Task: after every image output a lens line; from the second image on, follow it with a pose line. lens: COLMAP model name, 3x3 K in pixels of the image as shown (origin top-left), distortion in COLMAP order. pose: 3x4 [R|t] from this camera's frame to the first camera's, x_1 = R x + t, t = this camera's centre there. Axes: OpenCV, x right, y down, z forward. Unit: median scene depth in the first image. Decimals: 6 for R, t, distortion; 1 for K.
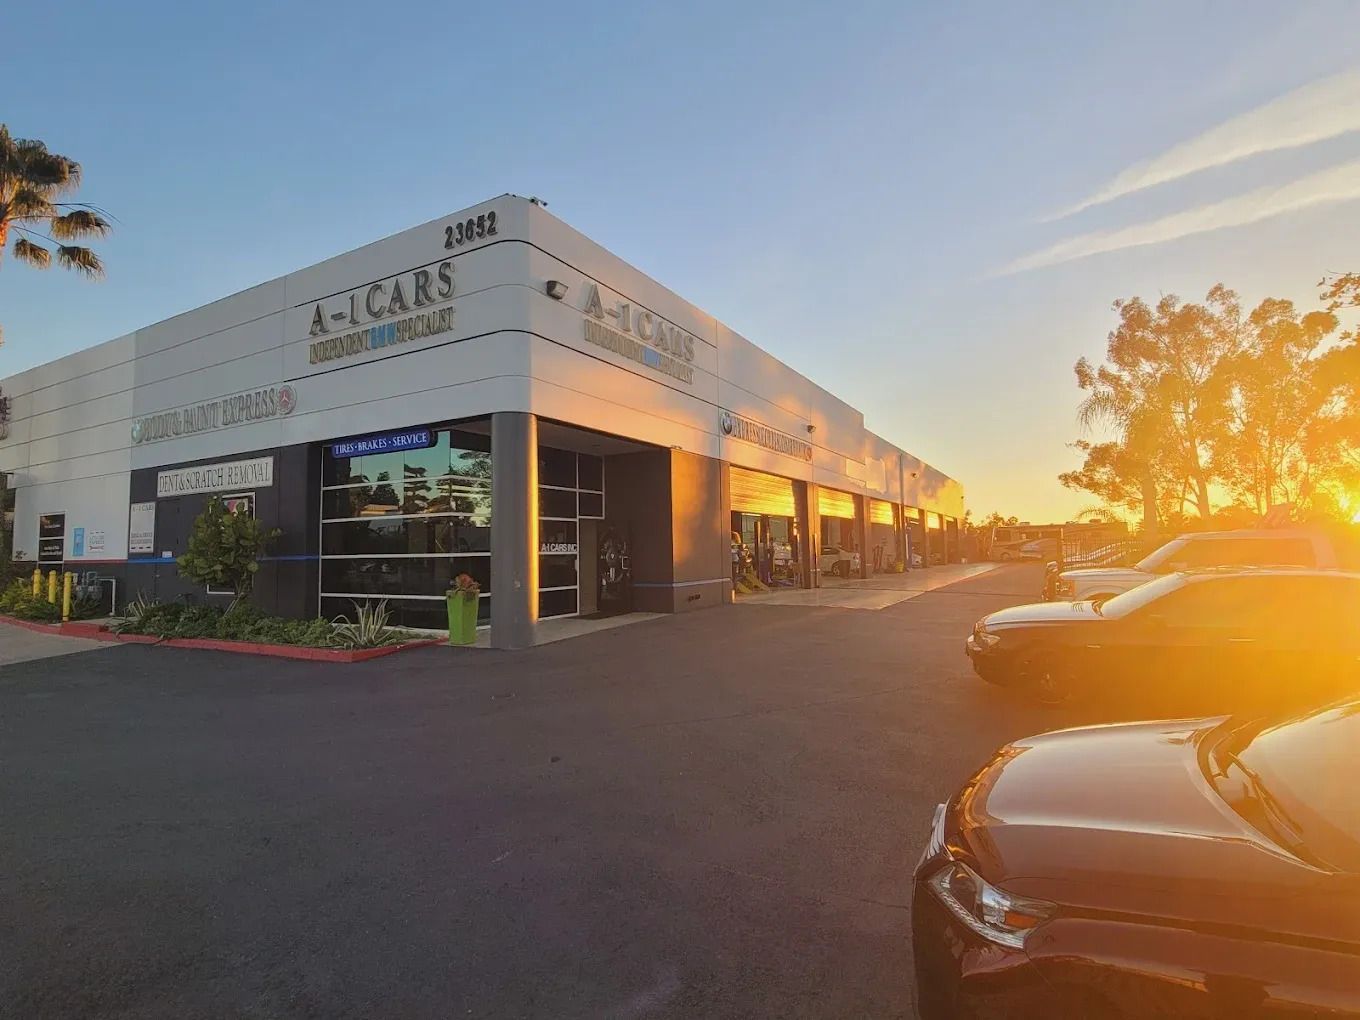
lens RADIAL K [[666.1, 0, 680.0], [0, 666.1, 510.0], [0, 0, 1]] dist [0.001096, 0.000294]
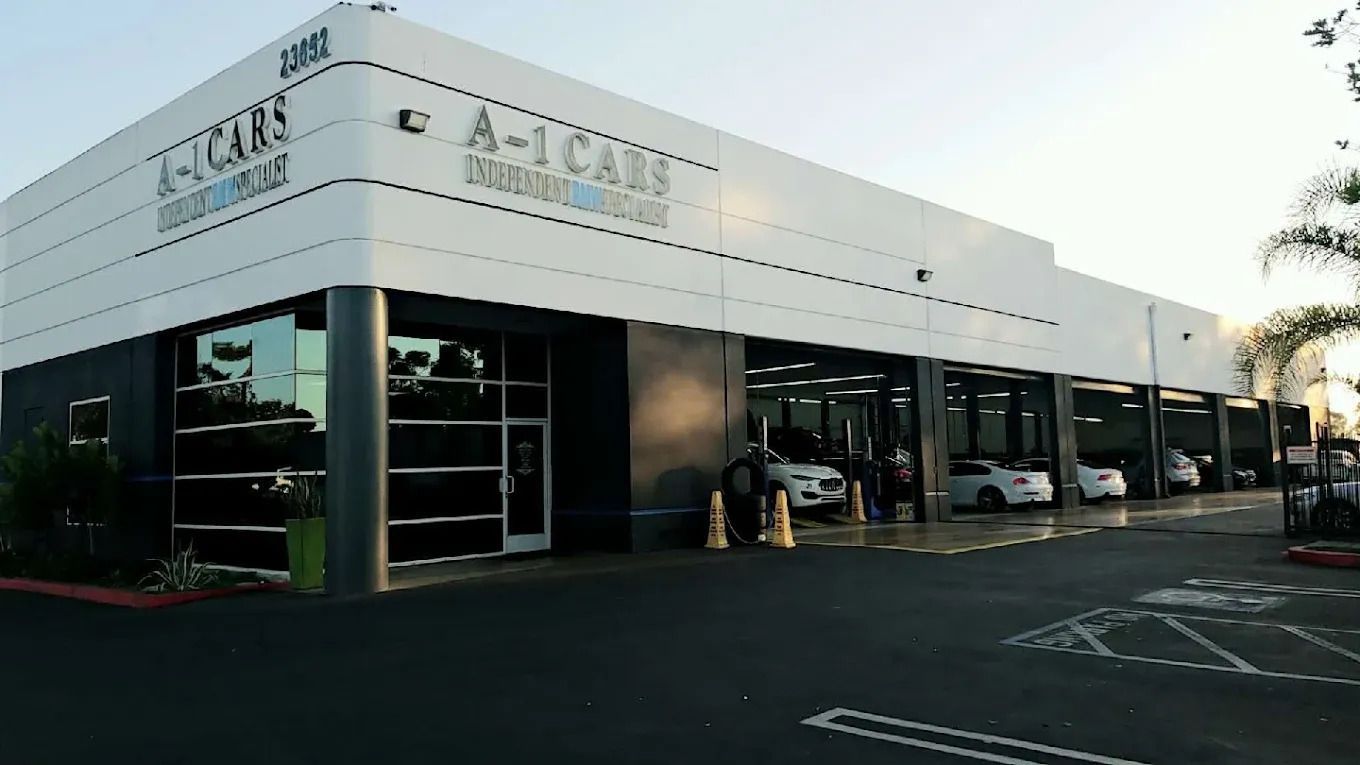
lens RADIAL K [[1031.7, 0, 680.0], [0, 1031.7, 382.5], [0, 0, 1]] dist [0.044851, -0.003533]
pose [[0.975709, -0.026300, -0.217488, 0.339723], [0.021969, 0.999510, -0.022307, -0.000771], [0.217968, 0.016987, 0.975808, -0.073296]]
